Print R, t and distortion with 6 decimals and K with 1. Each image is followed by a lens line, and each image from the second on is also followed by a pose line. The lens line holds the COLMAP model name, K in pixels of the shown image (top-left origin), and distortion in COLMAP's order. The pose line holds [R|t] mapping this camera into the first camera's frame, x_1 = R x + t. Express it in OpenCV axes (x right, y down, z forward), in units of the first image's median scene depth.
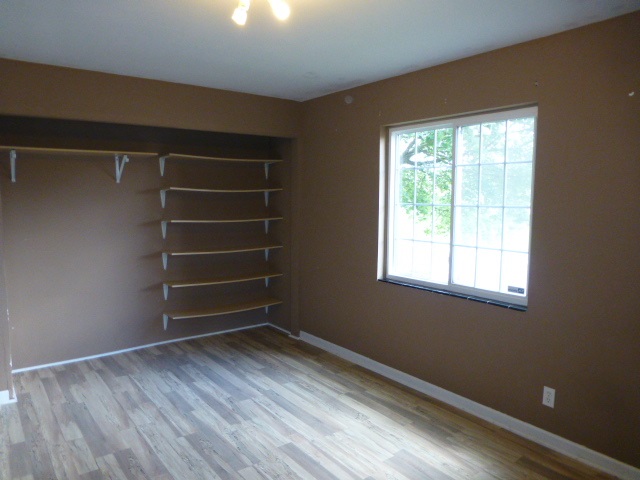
lens RADIAL K [[462.4, 0, 320.0], [0, 462.4, 240.0], [0, 0, 1]] dist [-0.013087, -0.010705]
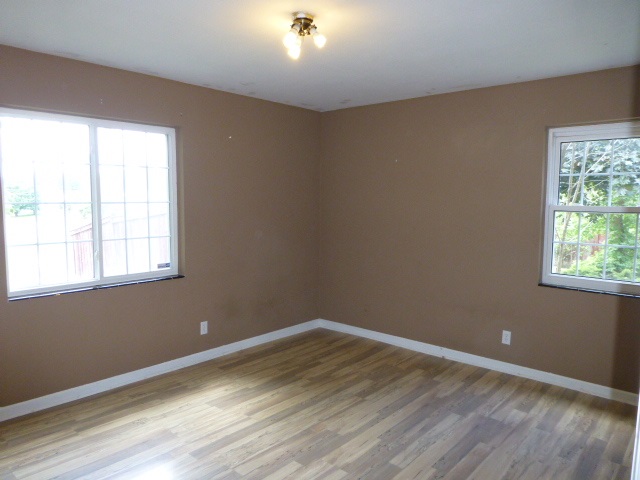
lens RADIAL K [[462.4, 0, 320.0], [0, 462.4, 240.0], [0, 0, 1]] dist [-0.013087, -0.010705]
pose [[-0.188999, -0.105864, 0.976254, -0.925811], [0.076255, 0.989587, 0.122073, -0.089604], [-0.979012, 0.097516, -0.178959, 0.793781]]
